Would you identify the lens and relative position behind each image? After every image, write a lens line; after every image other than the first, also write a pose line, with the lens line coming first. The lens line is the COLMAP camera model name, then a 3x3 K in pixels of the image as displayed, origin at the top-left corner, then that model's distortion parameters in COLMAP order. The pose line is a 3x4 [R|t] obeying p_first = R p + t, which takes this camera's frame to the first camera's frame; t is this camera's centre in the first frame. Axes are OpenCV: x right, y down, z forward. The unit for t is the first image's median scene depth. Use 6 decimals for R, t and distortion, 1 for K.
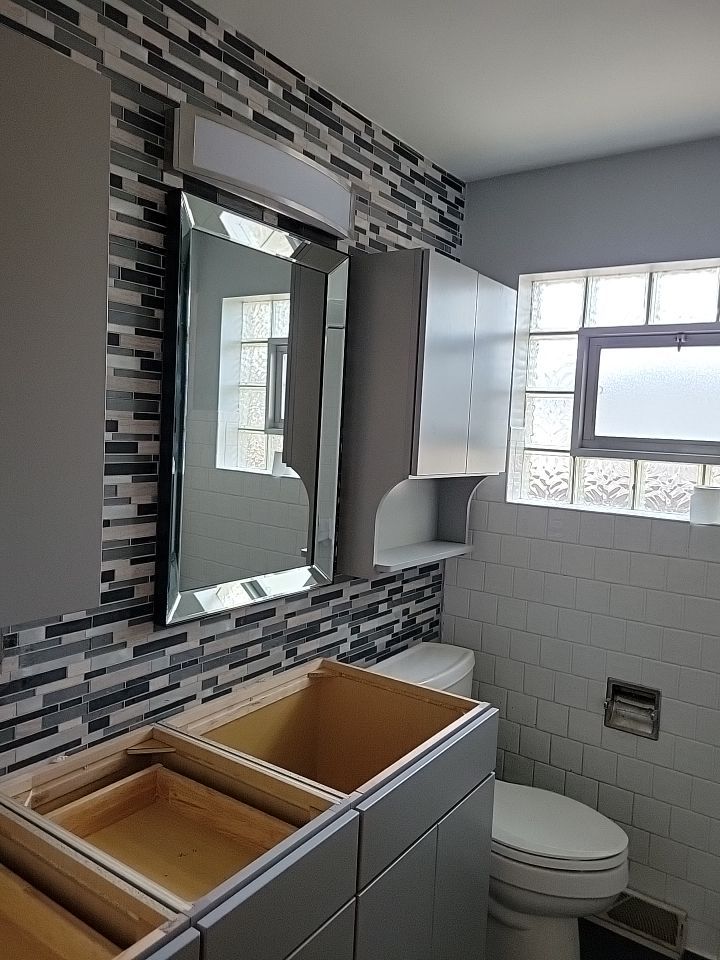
lens RADIAL K [[730.5, 0, 353.8], [0, 730.5, 472.4], [0, 0, 1]] dist [0.051141, -0.022045]
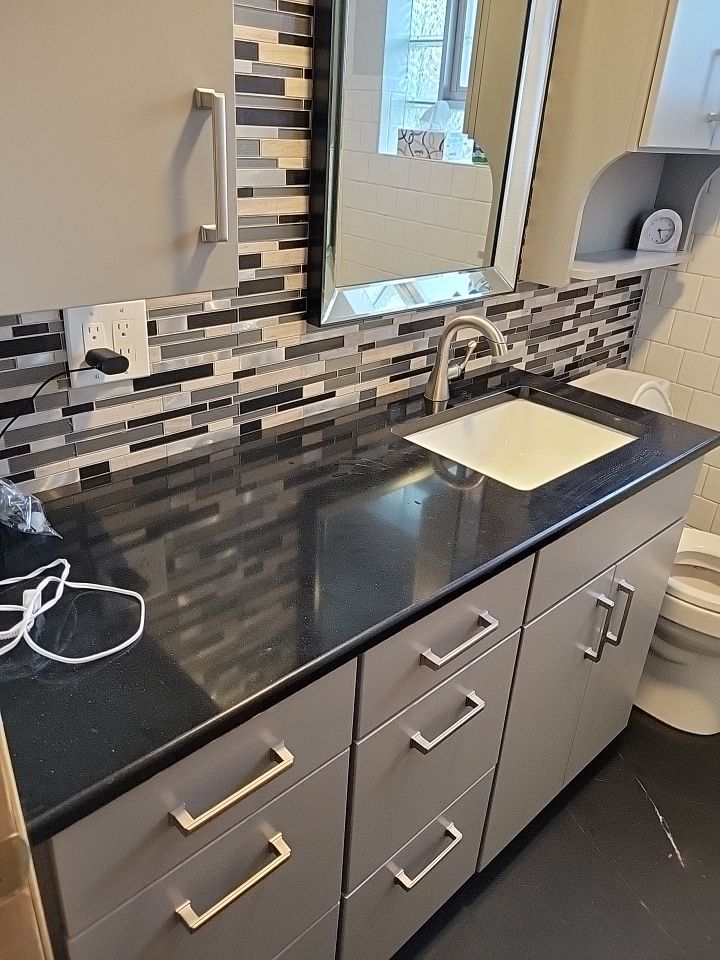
lens RADIAL K [[730.5, 0, 354.5], [0, 730.5, 466.5], [0, 0, 1]] dist [0.051141, -0.022045]
pose [[0.978046, 0.092759, -0.186606, -0.035682], [-0.019599, 0.932445, 0.360780, 0.044588], [0.207466, -0.349202, 0.913792, 0.143207]]
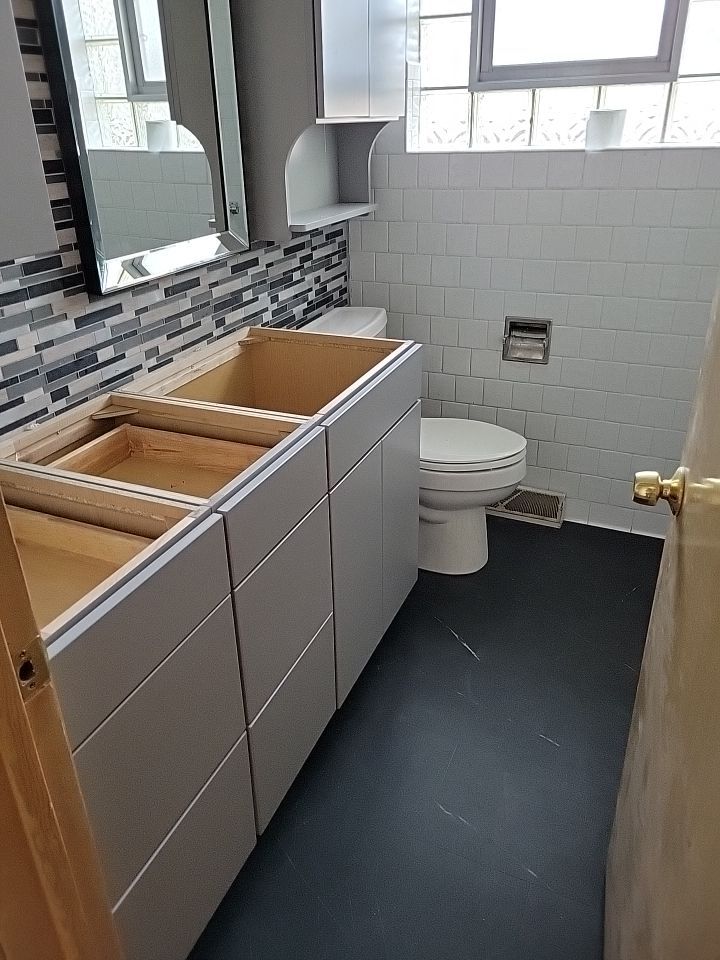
lens RADIAL K [[730.5, 0, 356.5], [0, 730.5, 467.8], [0, 0, 1]] dist [0.051141, -0.022045]
pose [[0.978114, -0.151075, 0.143071, -0.082611], [0.086284, 0.920209, 0.381799, 0.062854], [-0.189336, -0.361098, 0.913105, -0.050903]]
